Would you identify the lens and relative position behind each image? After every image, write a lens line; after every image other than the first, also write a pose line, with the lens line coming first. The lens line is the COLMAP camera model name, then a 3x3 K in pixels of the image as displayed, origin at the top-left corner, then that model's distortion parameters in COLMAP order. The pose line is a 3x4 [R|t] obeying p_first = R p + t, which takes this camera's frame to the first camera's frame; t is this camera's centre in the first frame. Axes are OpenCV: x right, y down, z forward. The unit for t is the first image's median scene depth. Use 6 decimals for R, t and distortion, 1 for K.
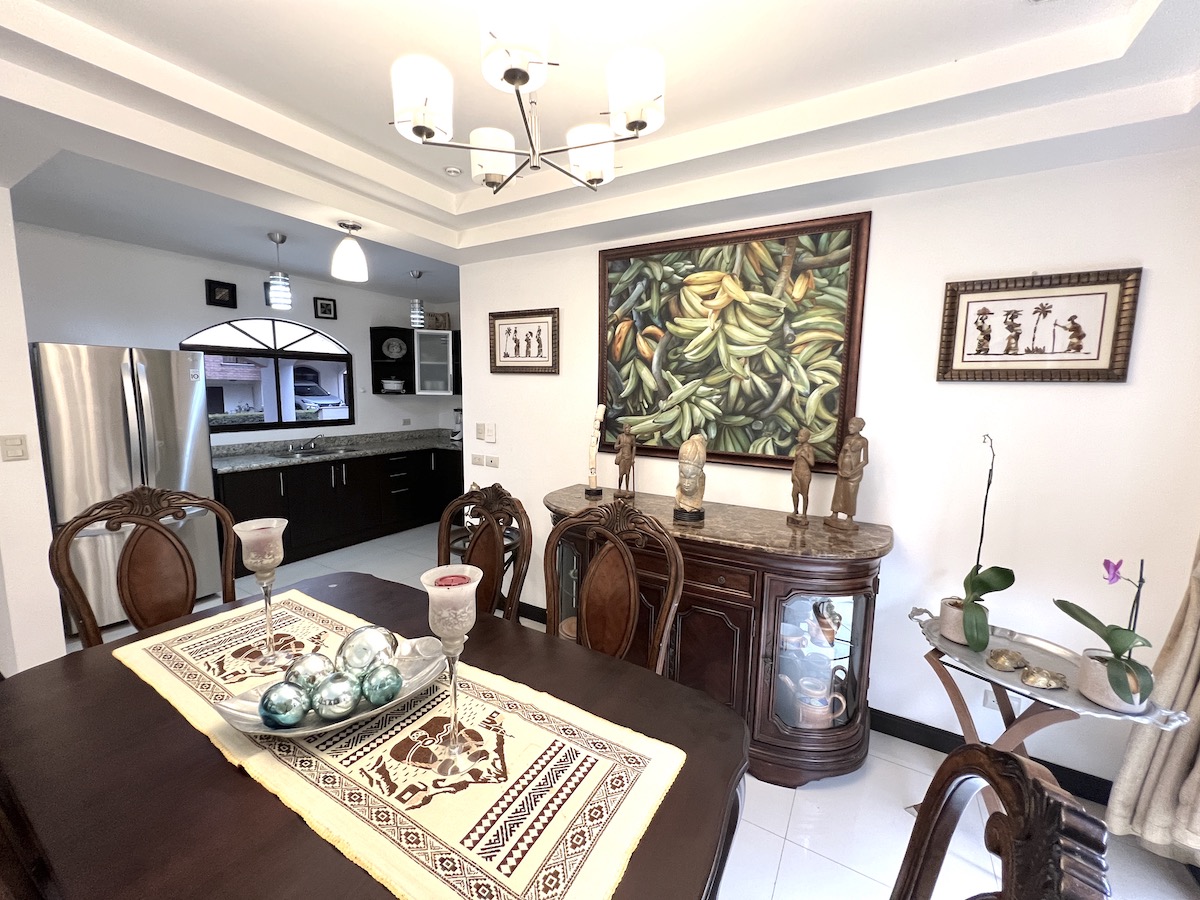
lens RADIAL K [[481.4, 0, 600.0], [0, 481.4, 447.3], [0, 0, 1]] dist [-0.001667, -0.000238]
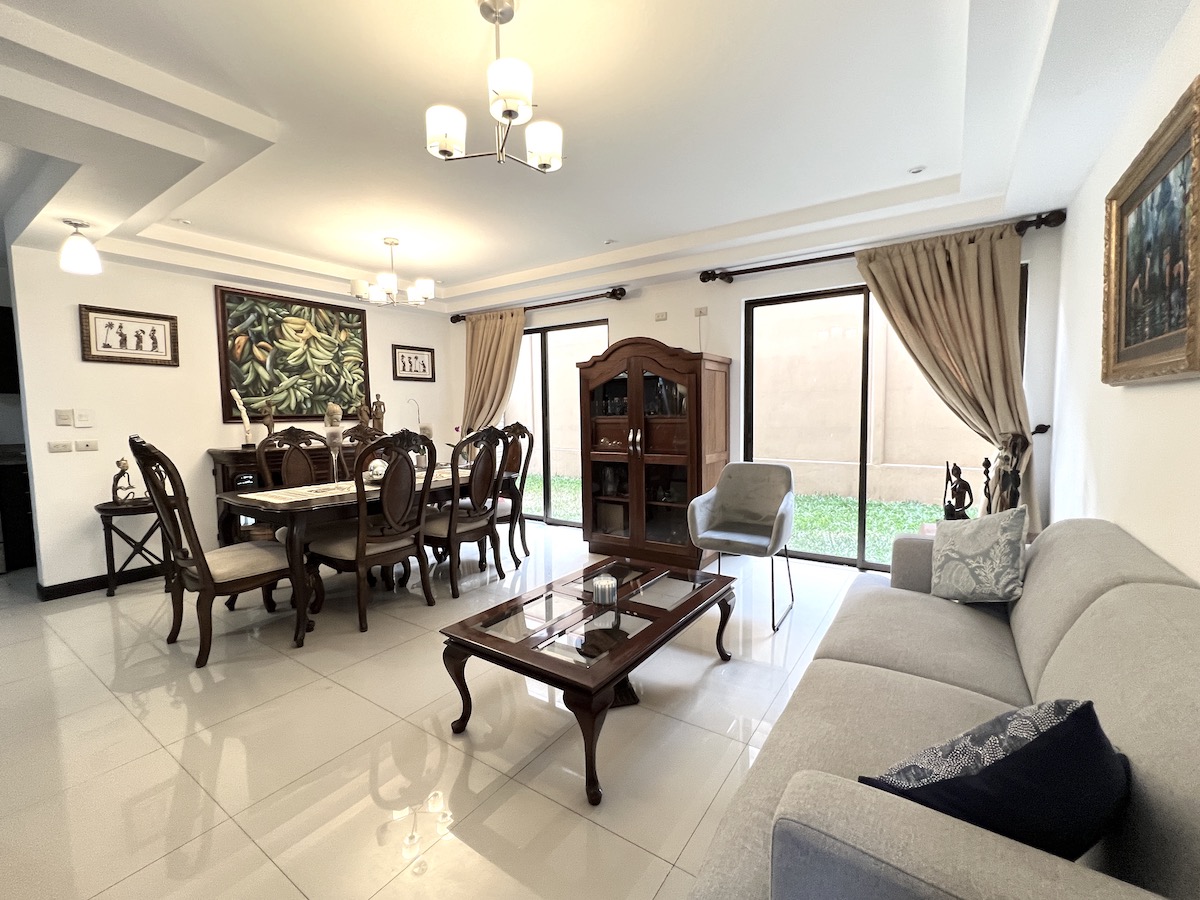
lens RADIAL K [[512.8, 0, 597.9], [0, 512.8, 447.4], [0, 0, 1]] dist [-0.000726, -0.000129]
pose [[0.072420, -0.088650, 0.993427, -1.668179], [0.136510, 0.987549, 0.078174, 0.130758], [-0.987988, 0.129952, 0.083620, -0.244873]]
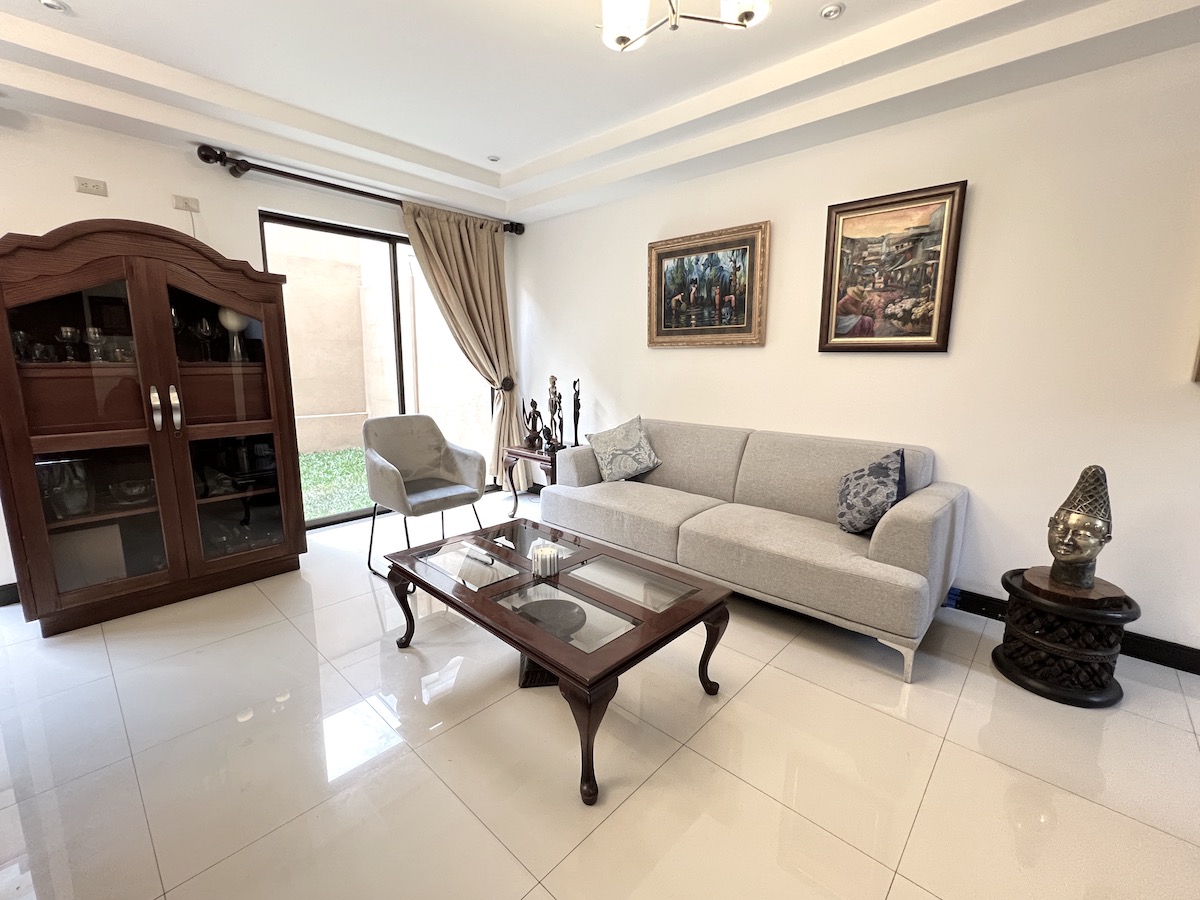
lens RADIAL K [[512.8, 0, 597.9], [0, 512.8, 447.4], [0, 0, 1]] dist [-0.000726, -0.000129]
pose [[-0.975891, -0.056974, 0.210690, -1.019518], [0.005681, 0.958371, 0.285471, 0.057573], [-0.218184, 0.279785, -0.934942, 0.539527]]
